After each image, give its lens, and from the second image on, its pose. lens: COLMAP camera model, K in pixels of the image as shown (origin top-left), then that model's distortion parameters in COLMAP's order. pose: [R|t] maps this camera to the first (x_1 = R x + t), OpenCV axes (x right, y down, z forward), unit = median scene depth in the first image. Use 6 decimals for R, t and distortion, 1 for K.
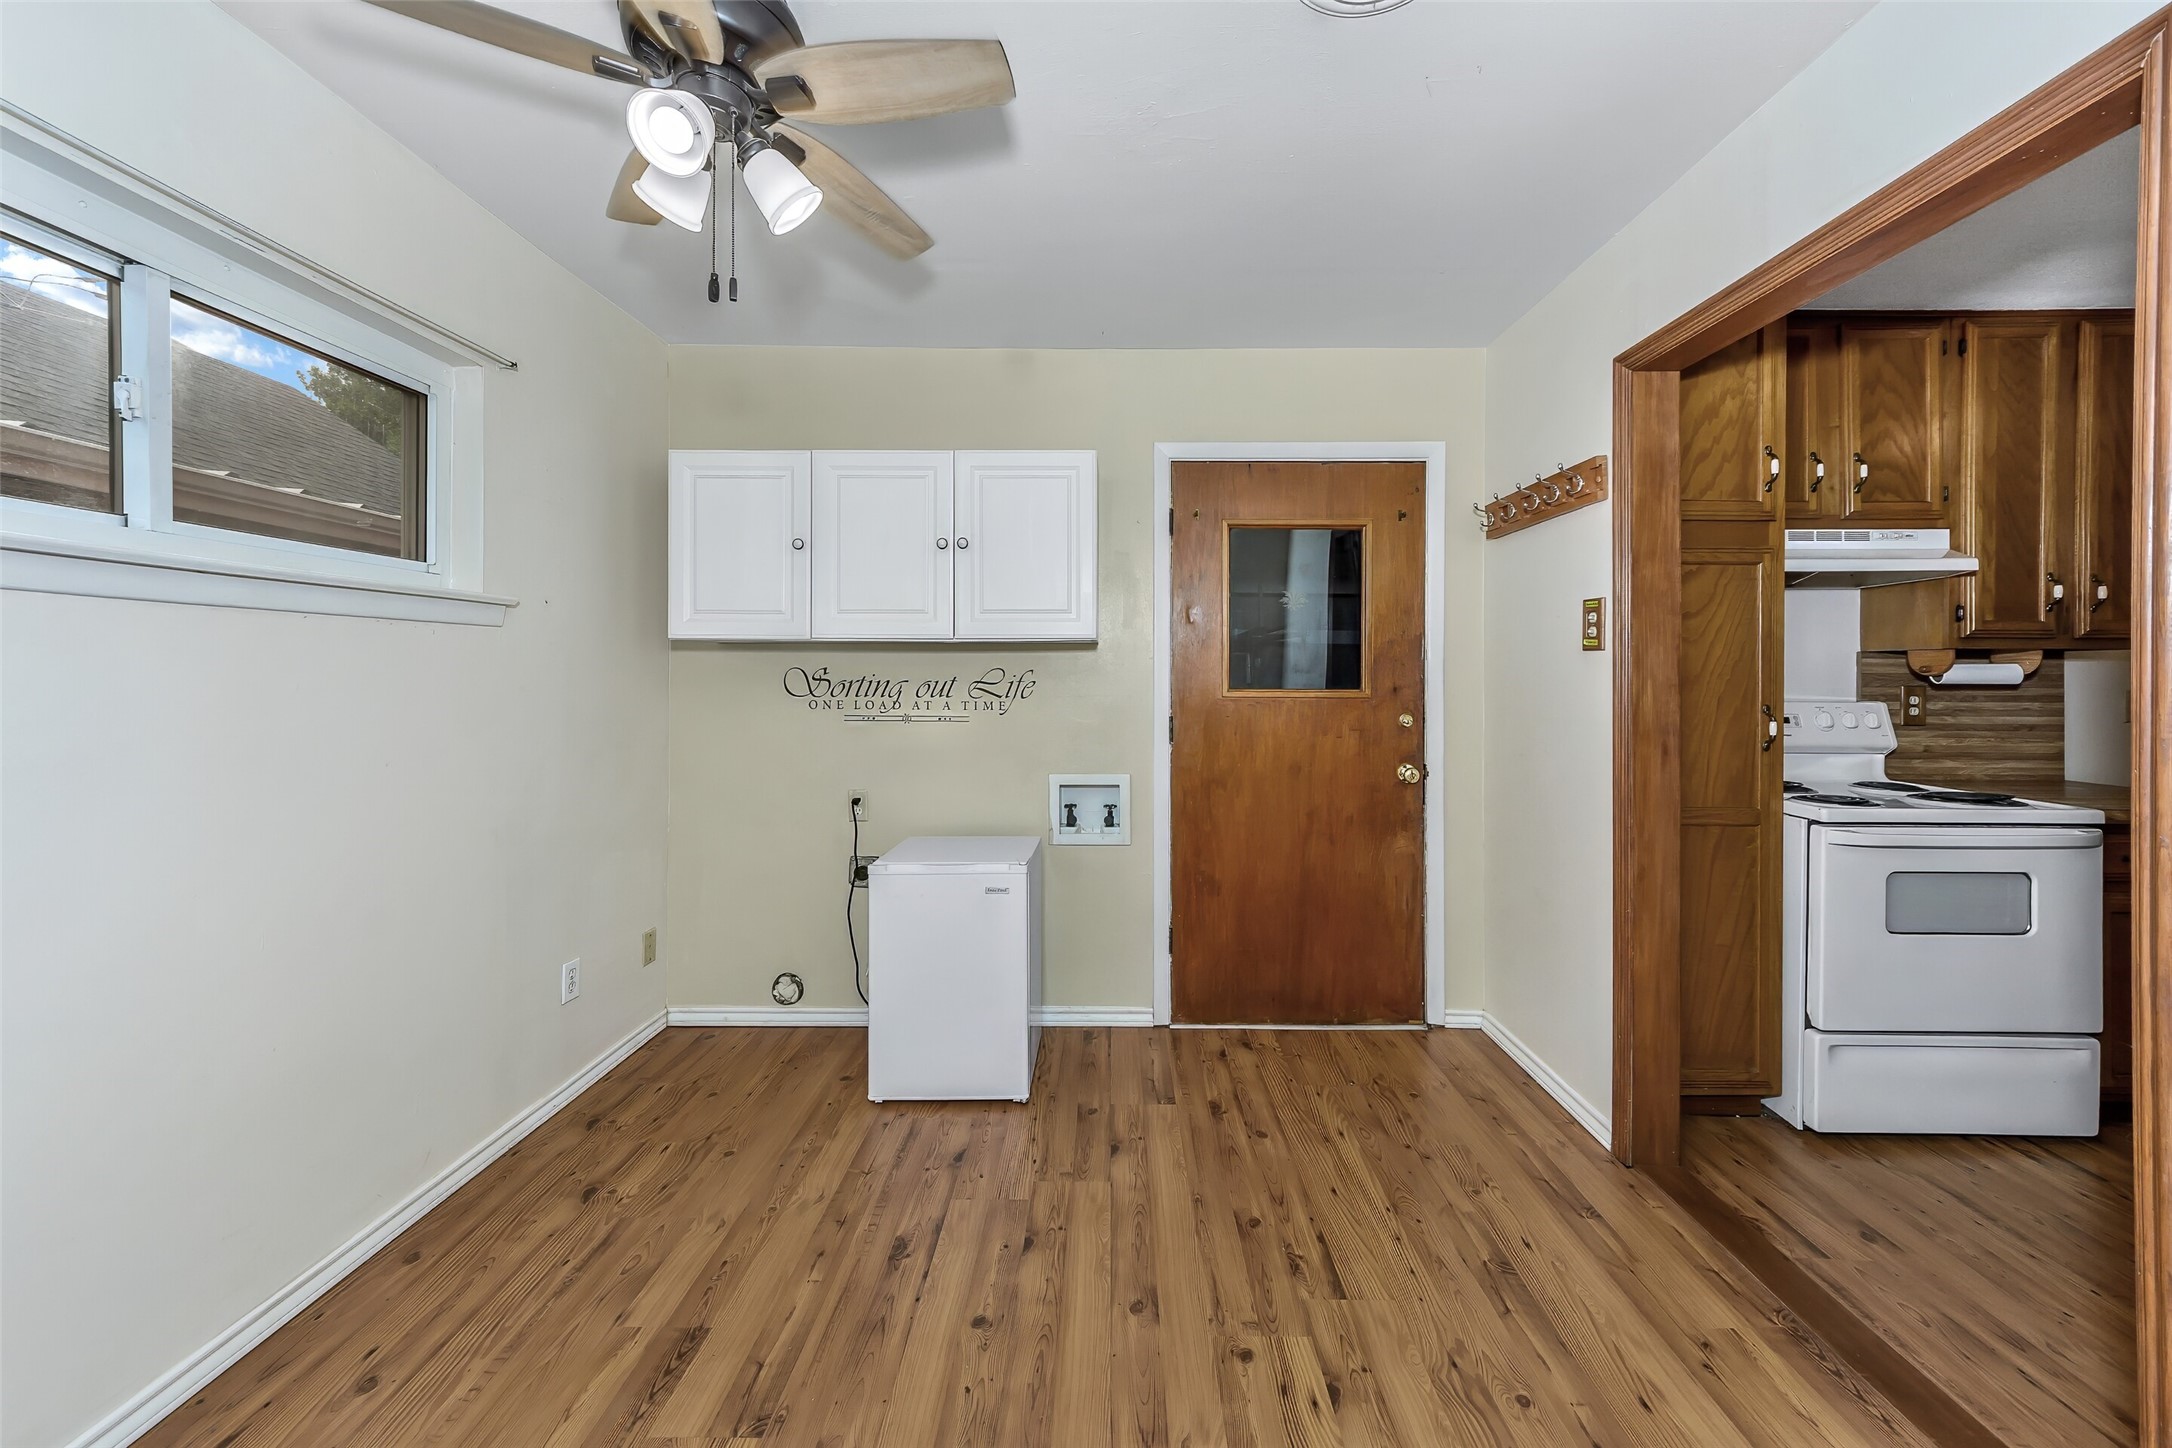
lens RADIAL K [[772.4, 0, 1119.1], [0, 772.4, 669.1], [0, 0, 1]] dist [0.017314, -0.000126]
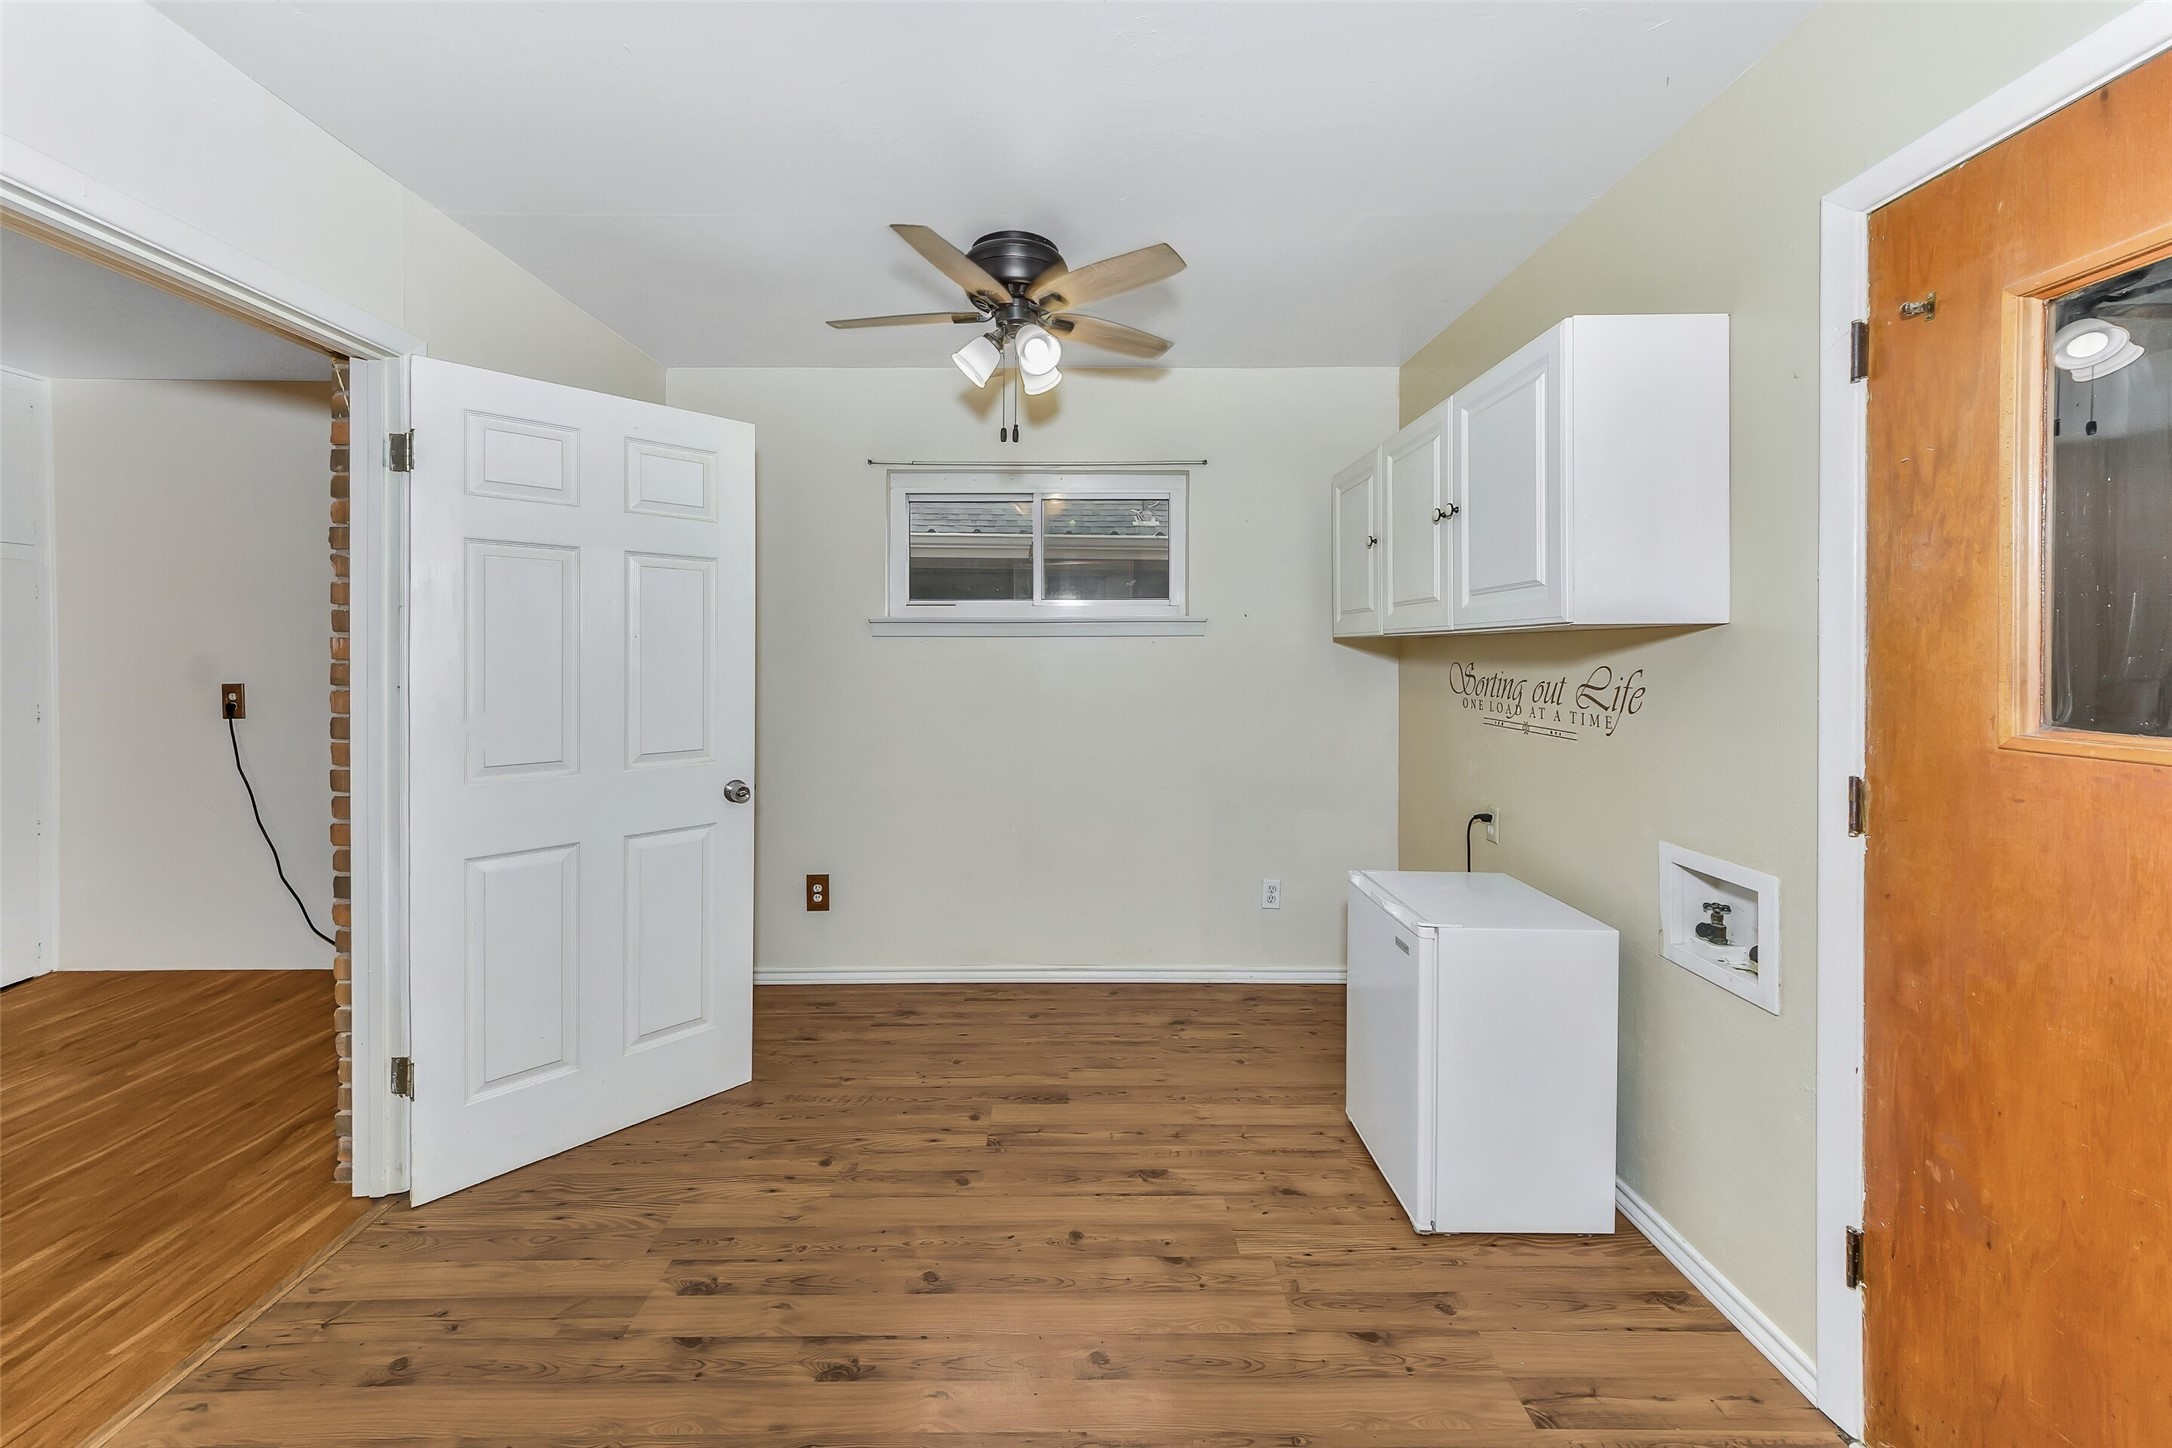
lens RADIAL K [[799.9, 0, 1093.5], [0, 799.9, 655.7], [0, 0, 1]] dist [0.019155, 0.000064]
pose [[0.033290, 0.003485, -0.999440, 0.773441], [0.002415, 0.999991, 0.003567, -0.020755], [0.999443, -0.002532, 0.033281, 0.753917]]
